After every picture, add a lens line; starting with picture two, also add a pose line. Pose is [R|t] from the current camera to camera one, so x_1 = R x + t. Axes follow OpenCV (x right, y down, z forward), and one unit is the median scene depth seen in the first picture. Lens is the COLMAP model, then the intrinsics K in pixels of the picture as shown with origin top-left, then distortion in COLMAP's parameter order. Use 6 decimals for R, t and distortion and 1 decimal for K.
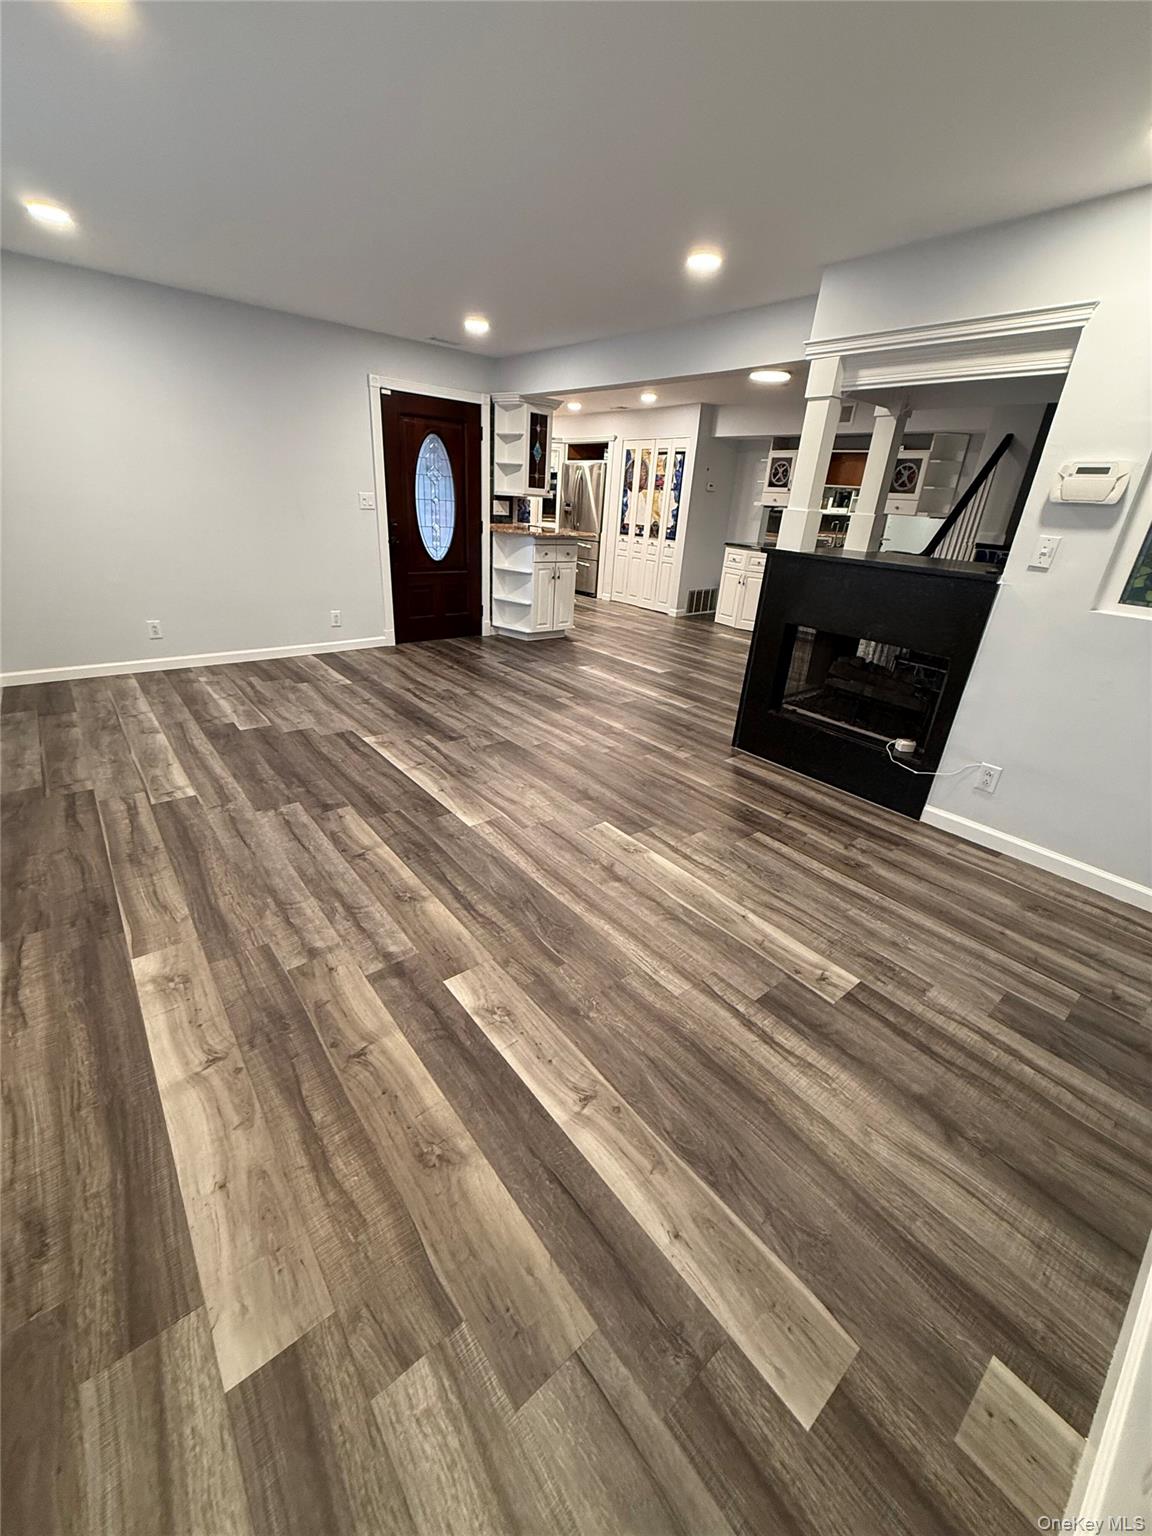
lens RADIAL K [[613.3, 0, 576.0], [0, 613.3, 768.0], [0, 0, 1]] dist [-0.000286, -0.000127]
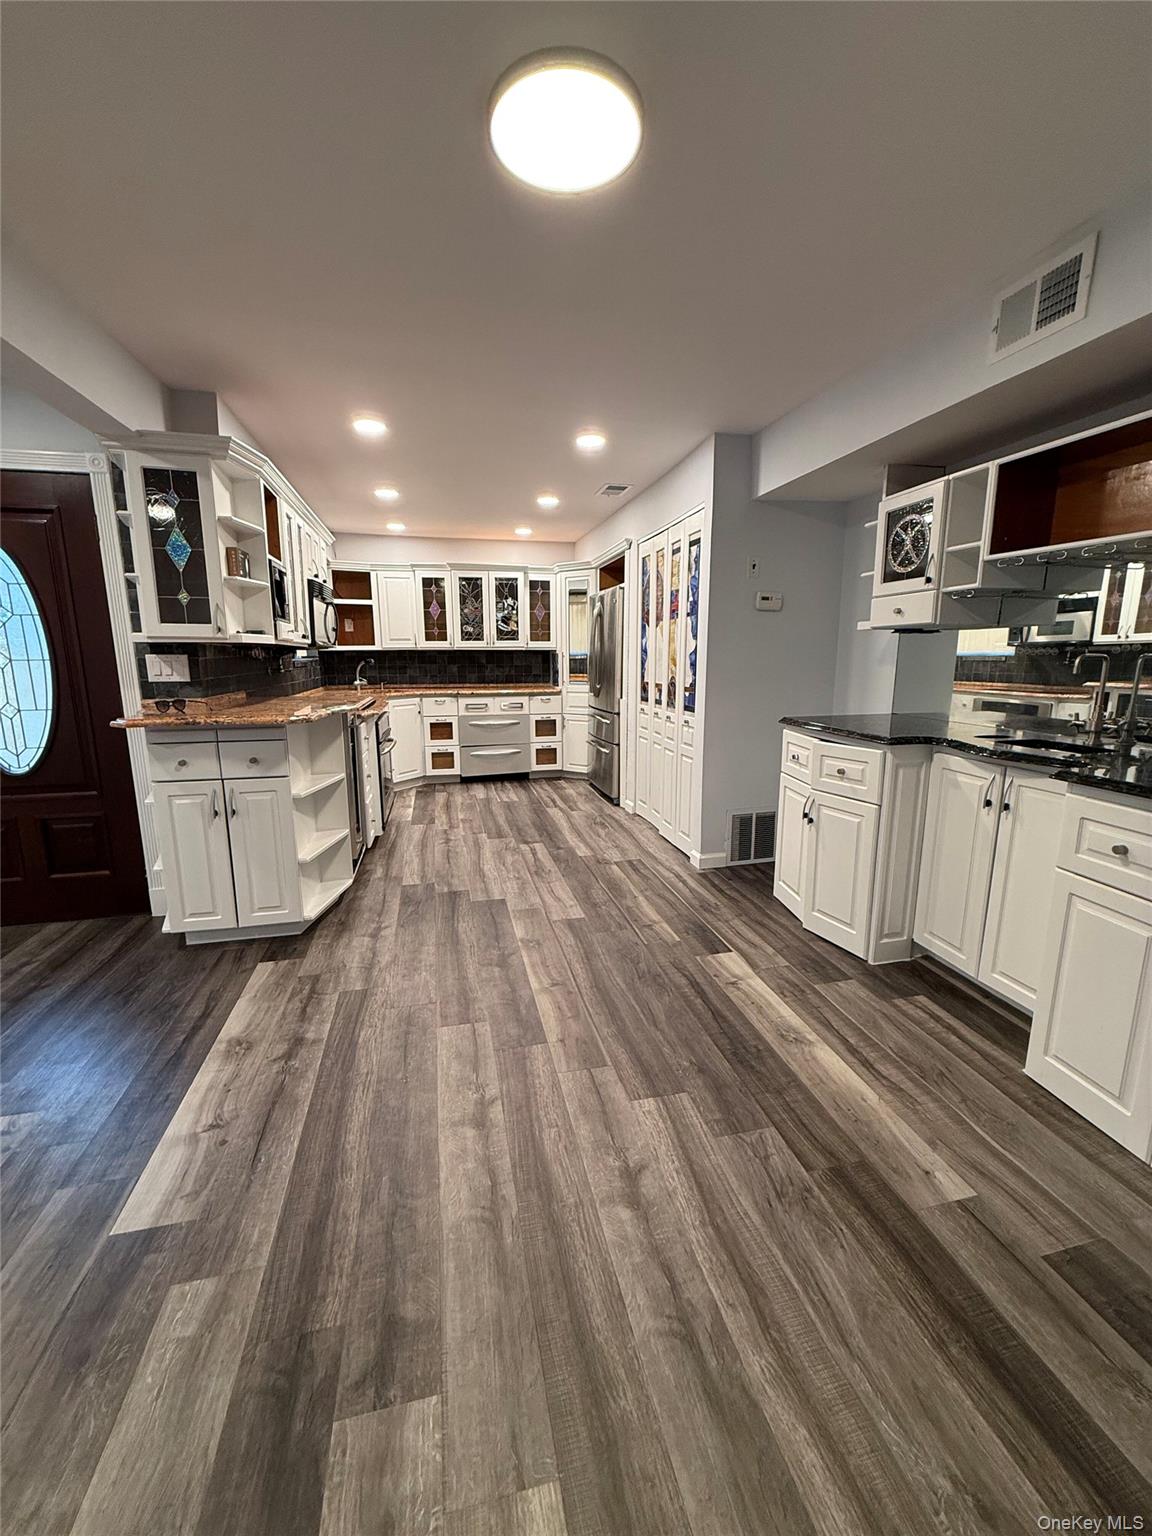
lens RADIAL K [[607.6, 0, 573.2], [0, 607.6, 766.5], [0, 0, 1]] dist [-0.000385, -0.000131]
pose [[0.893632, 0.021580, -0.448281, 0.603844], [-0.129685, 0.968650, -0.211892, -0.456058], [0.429654, 0.247489, 0.868416, 1.169857]]
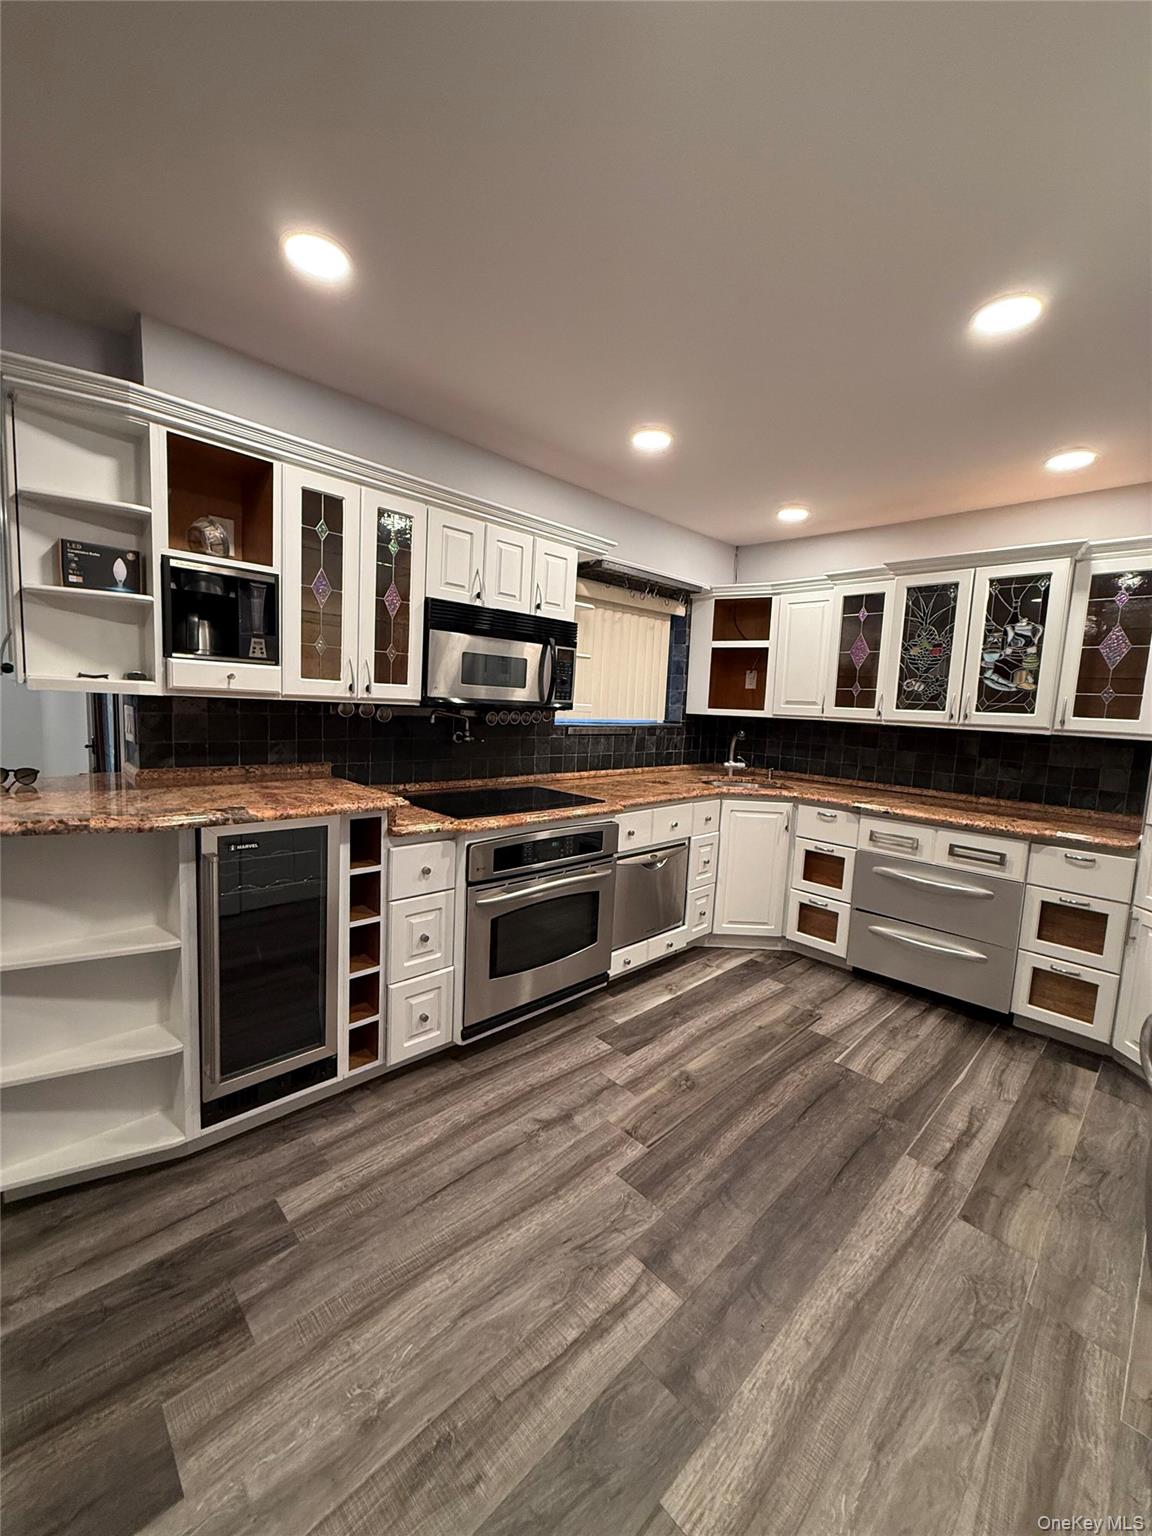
lens RADIAL K [[606.3, 0, 572.0], [0, 606.3, 766.3], [0, 0, 1]] dist [-0.001340, -0.000347]
pose [[0.086737, 0.054507, -0.994739, 0.403542], [-0.440569, 0.897654, 0.010771, -0.822490], [0.893519, 0.437316, 0.101874, 1.908799]]
